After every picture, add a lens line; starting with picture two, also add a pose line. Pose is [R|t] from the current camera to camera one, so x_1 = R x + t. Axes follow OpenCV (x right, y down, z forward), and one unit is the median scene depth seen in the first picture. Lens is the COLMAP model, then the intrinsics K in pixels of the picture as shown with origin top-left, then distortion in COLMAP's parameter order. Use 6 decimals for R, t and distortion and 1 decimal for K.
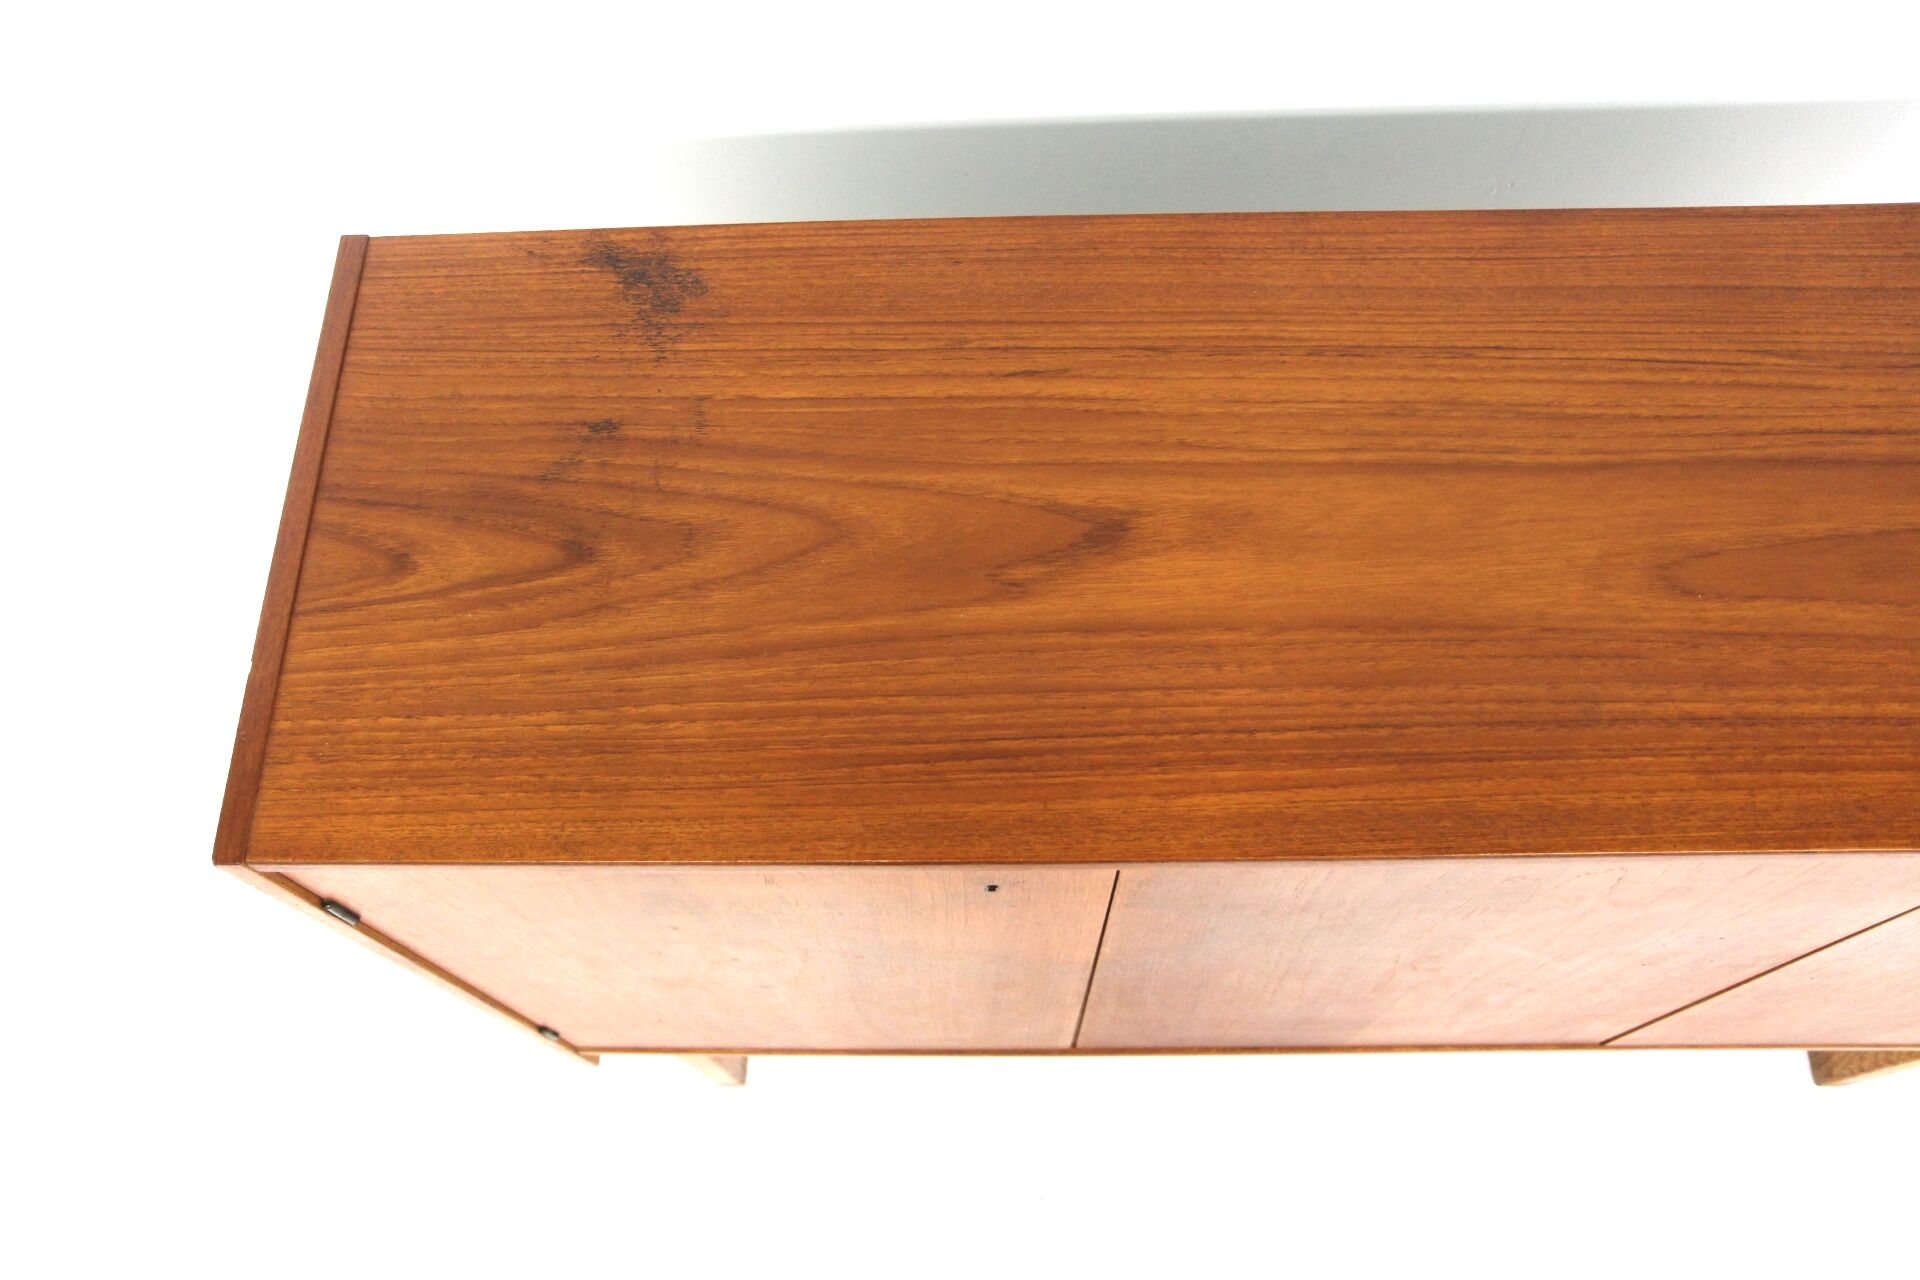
lens RADIAL K [[1505.3, 0, 954.0], [0, 1505.3, 636.3], [0, 0, 1]] dist [-0.104373, 0.070415]
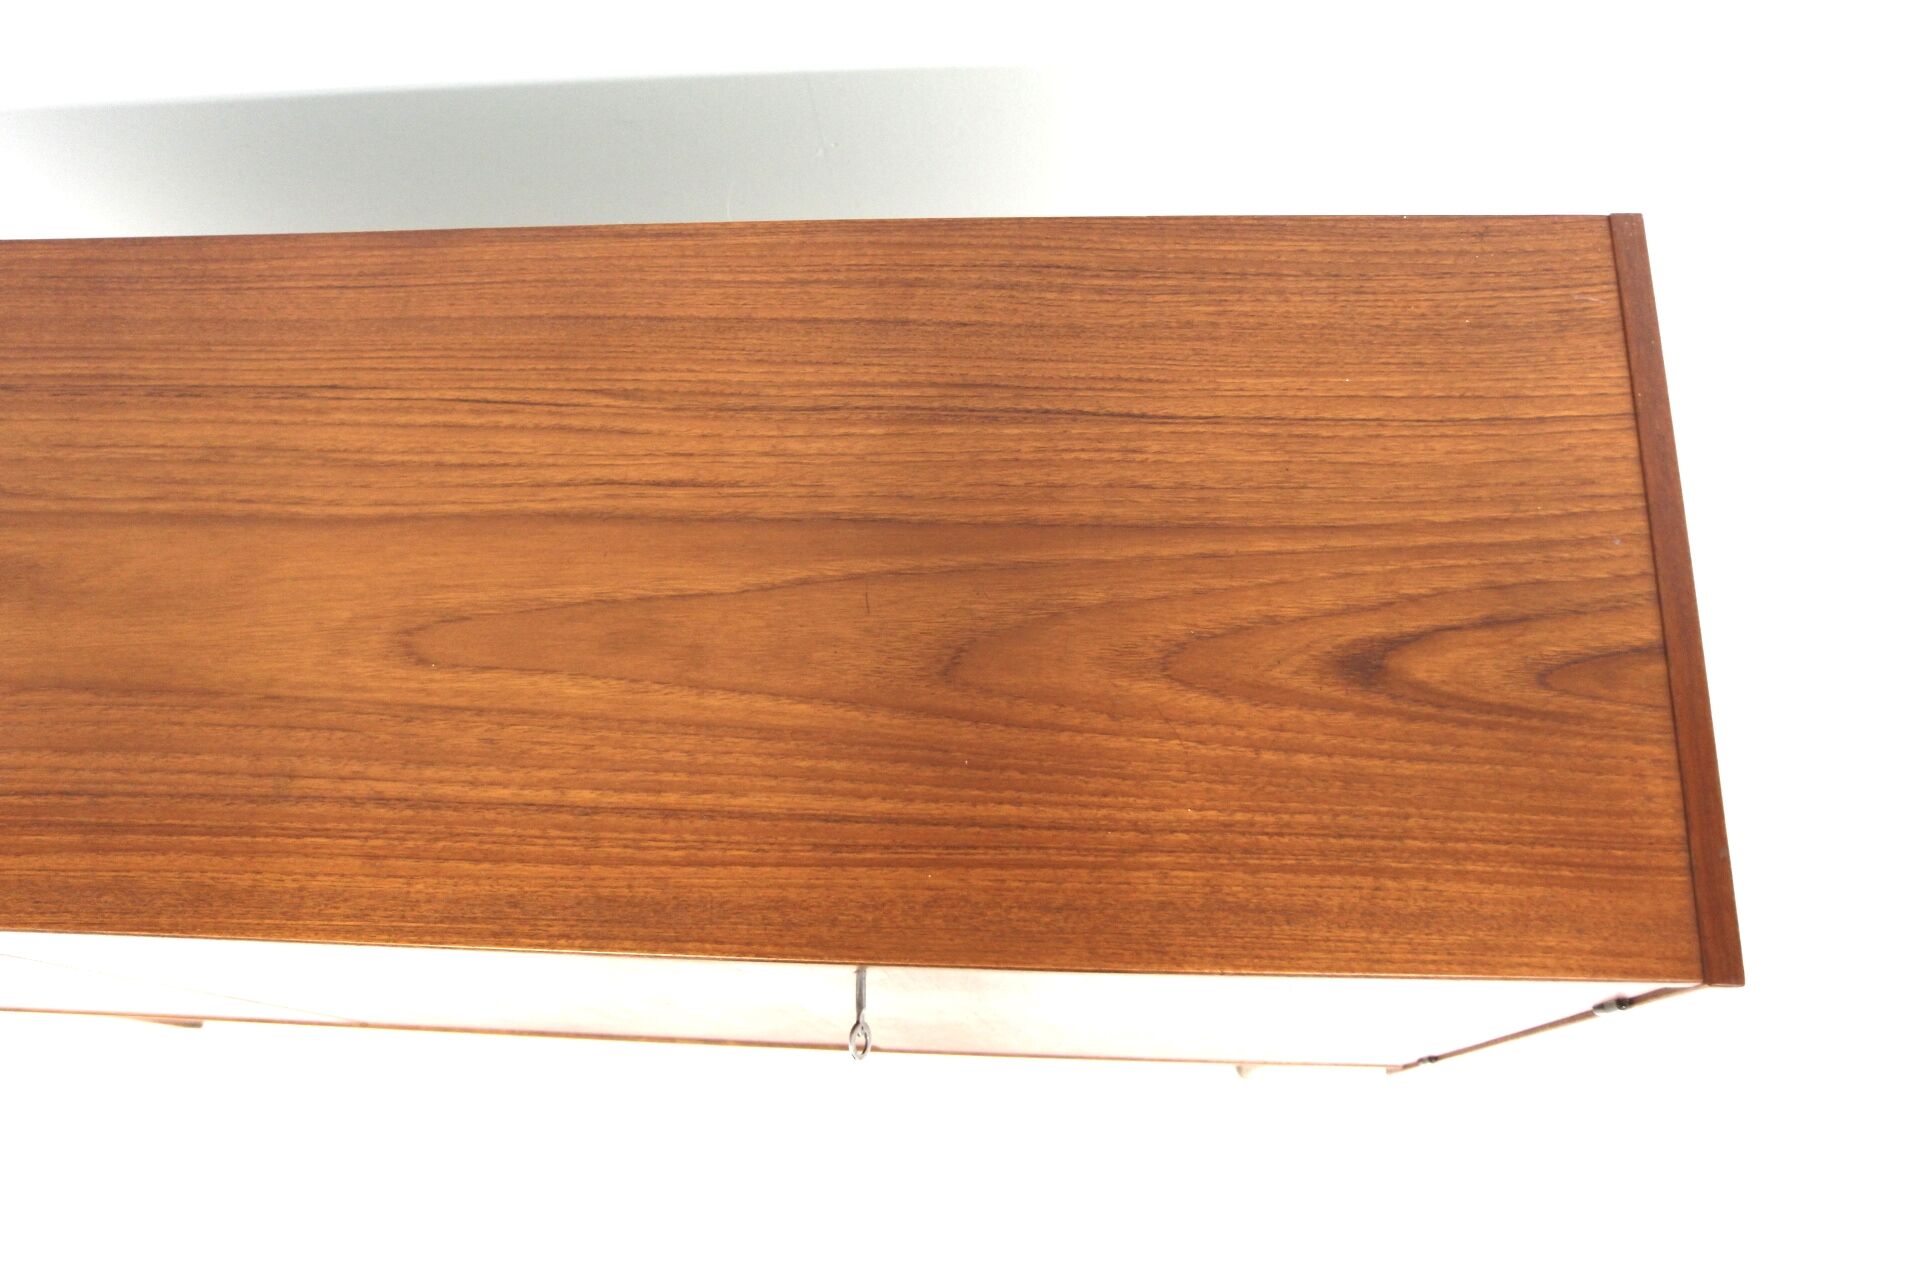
lens RADIAL K [[1505.3, 0, 962.7], [0, 1505.3, 656.0], [0, 0, 1]] dist [-0.104373, 0.070415]
pose [[0.999439, 0.019557, -0.027180, 0.853136], [-0.017148, 0.996130, 0.086198, -0.118706], [0.028761, -0.085683, 0.995907, 0.056534]]
